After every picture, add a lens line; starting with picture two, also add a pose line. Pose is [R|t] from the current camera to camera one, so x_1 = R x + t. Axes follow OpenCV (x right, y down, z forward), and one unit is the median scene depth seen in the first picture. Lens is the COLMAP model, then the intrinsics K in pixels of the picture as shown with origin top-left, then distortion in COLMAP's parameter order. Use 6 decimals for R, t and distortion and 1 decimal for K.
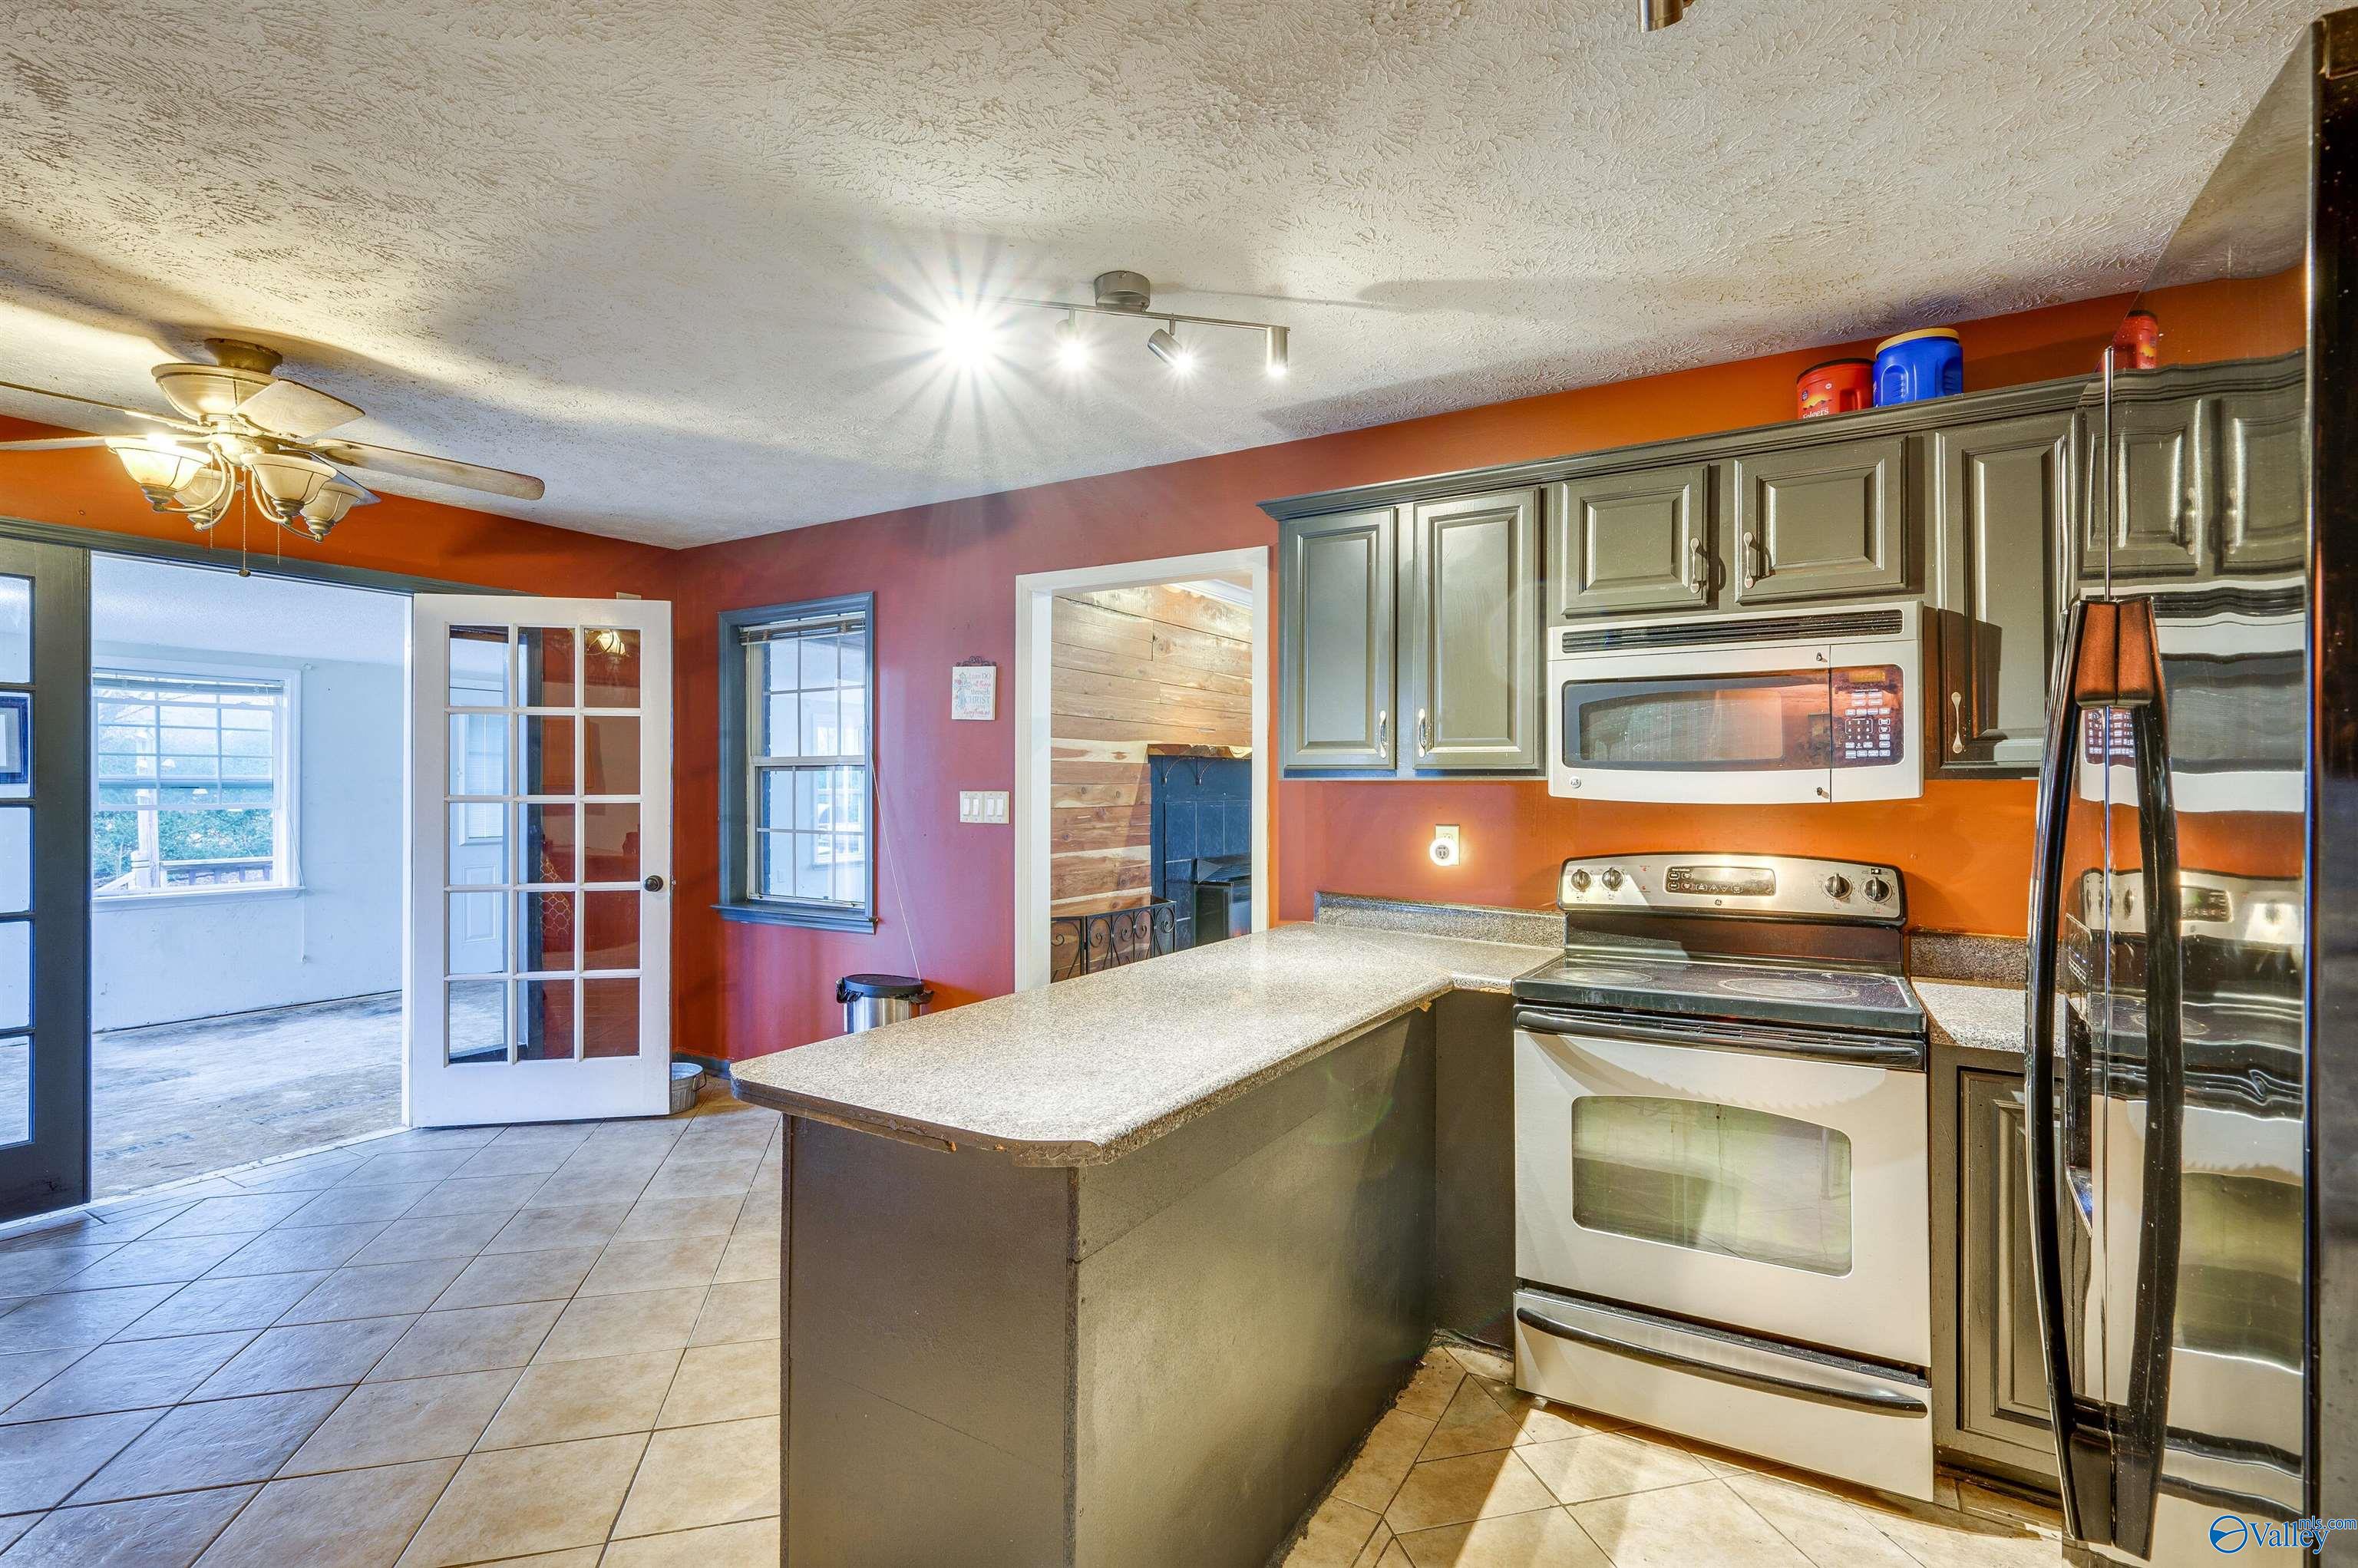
lens RADIAL K [[1084.8, 0, 1239.6], [0, 1084.8, 781.4], [0, 0, 1]] dist [-0.000562, -0.000269]
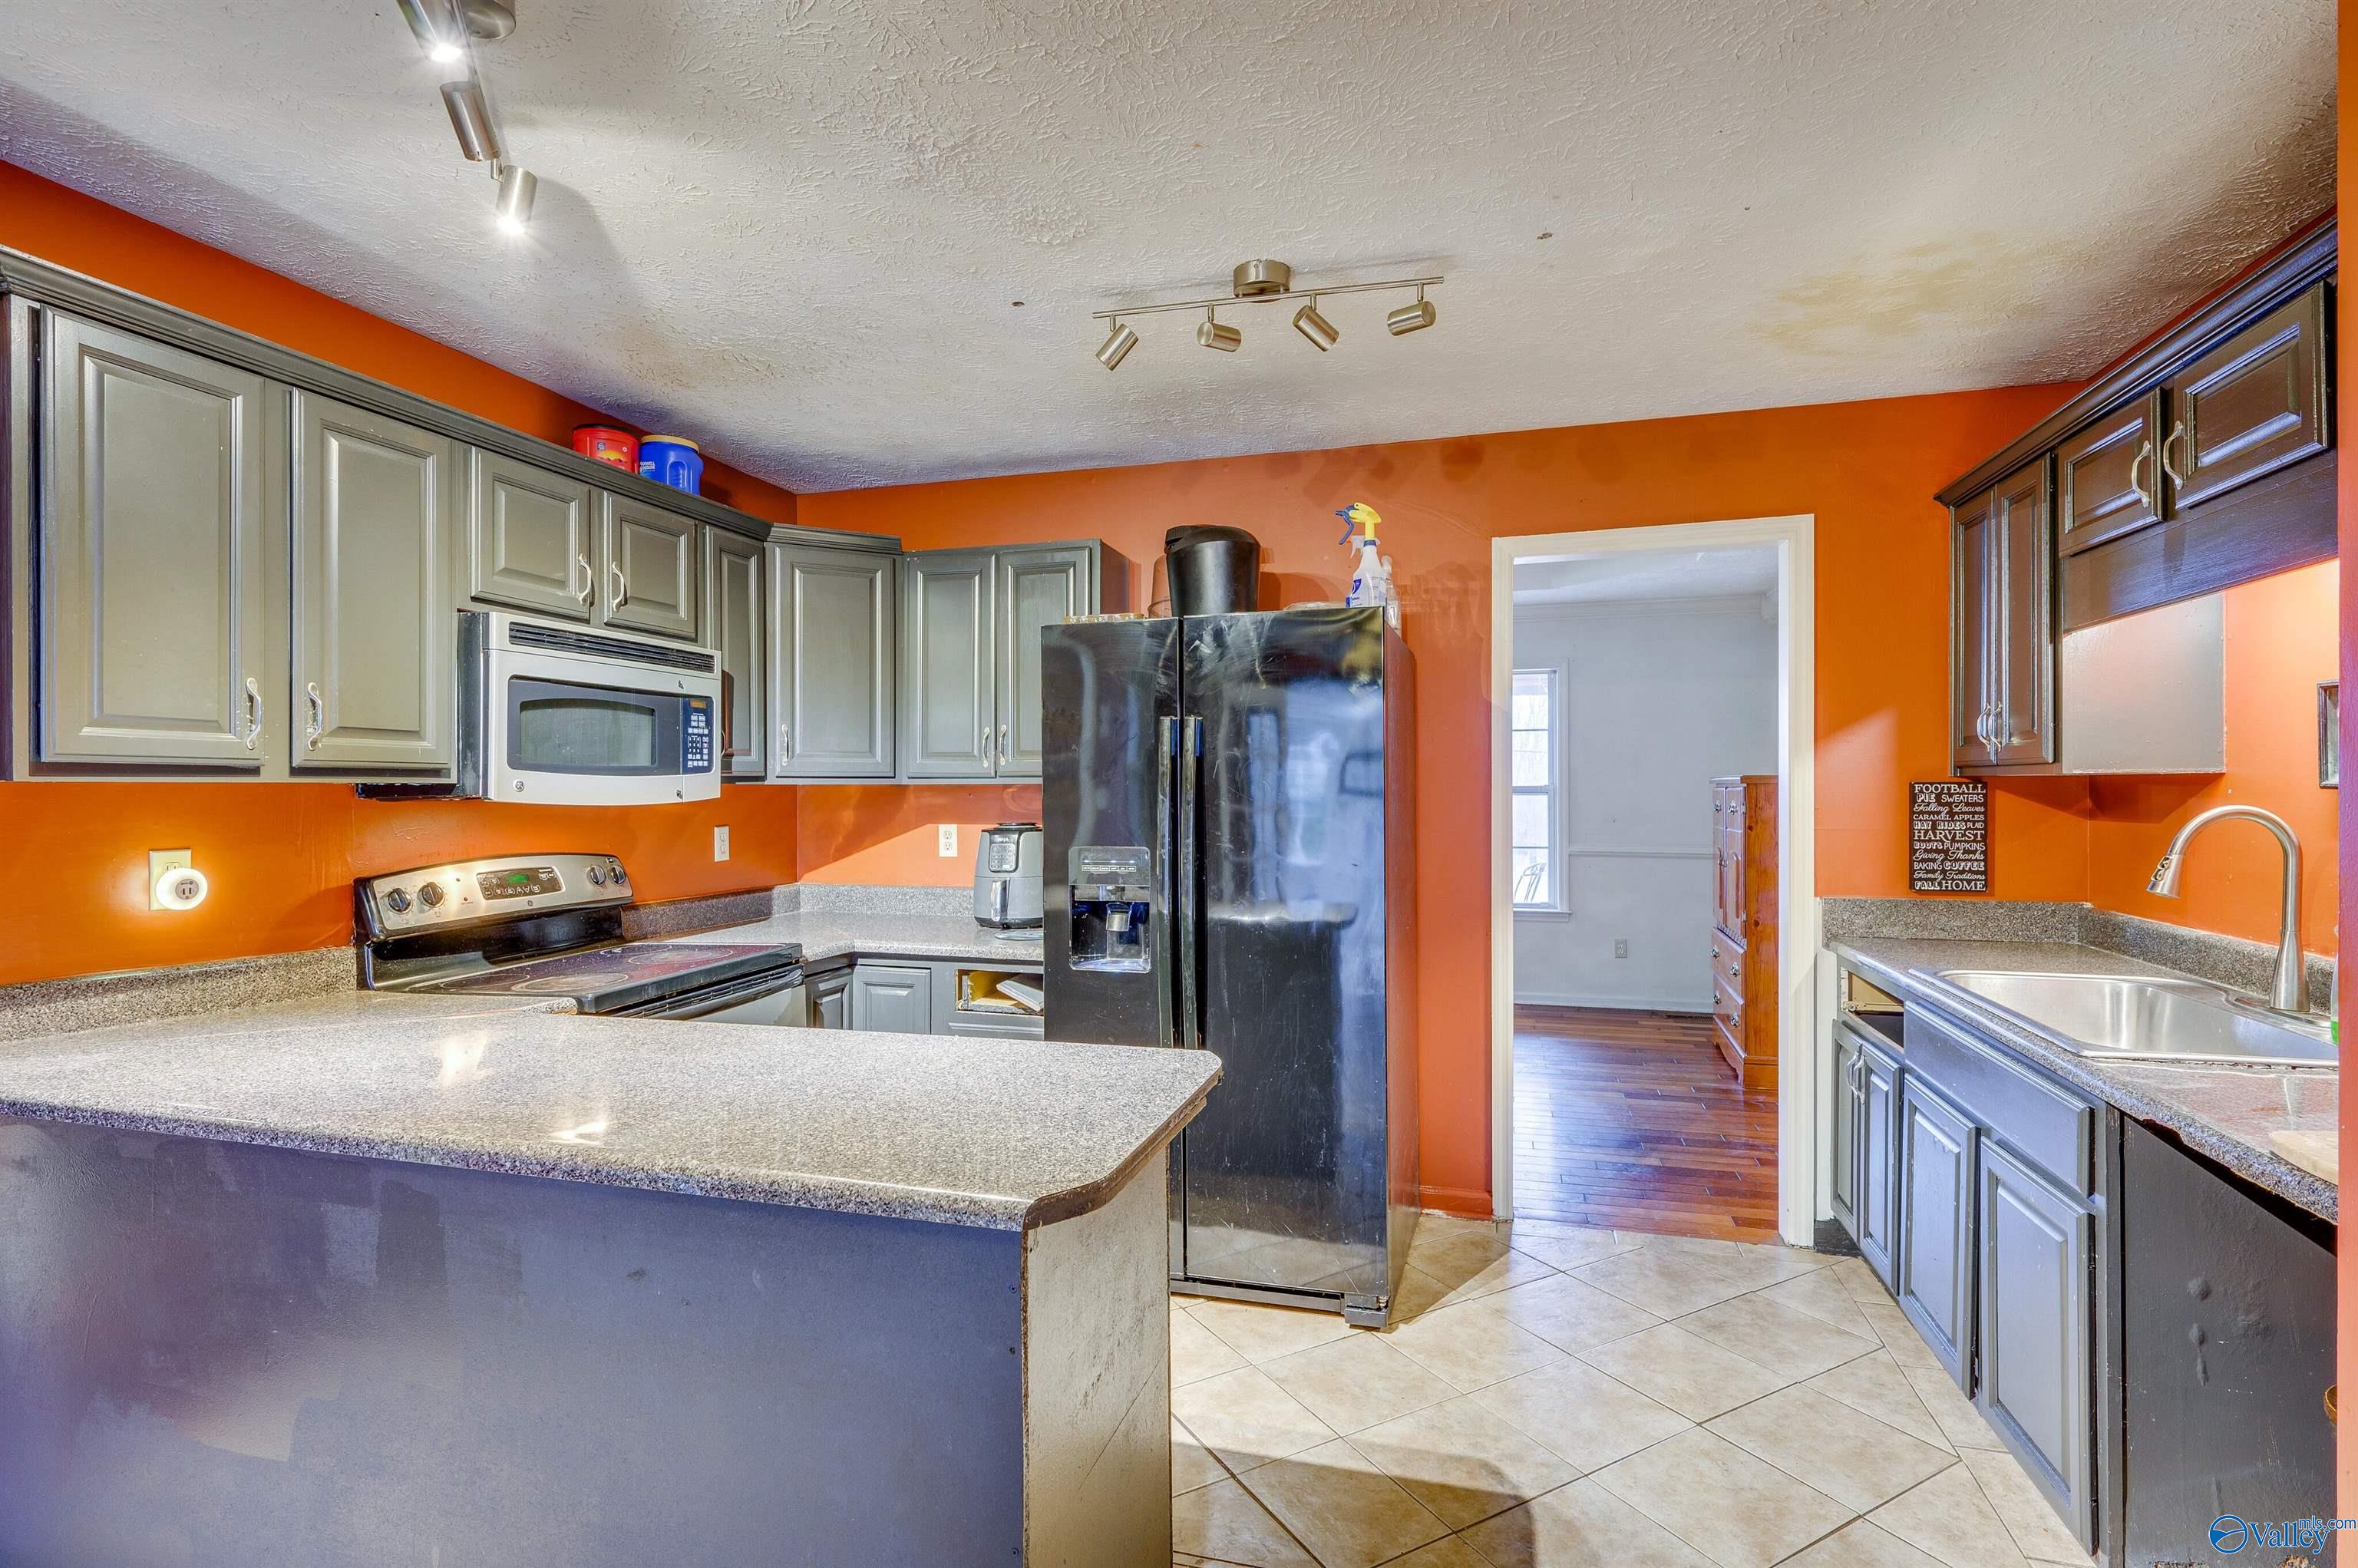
lens RADIAL K [[1141.9, 0, 1179.0], [0, 1141.9, 784.0], [0, 0, 1]] dist [0.000561, 0.000071]
pose [[-0.237175, 0.004744, 0.971455, -0.777559], [-0.001220, 0.999986, -0.005181, 0.004317], [-0.971466, -0.002414, -0.237166, 0.693099]]
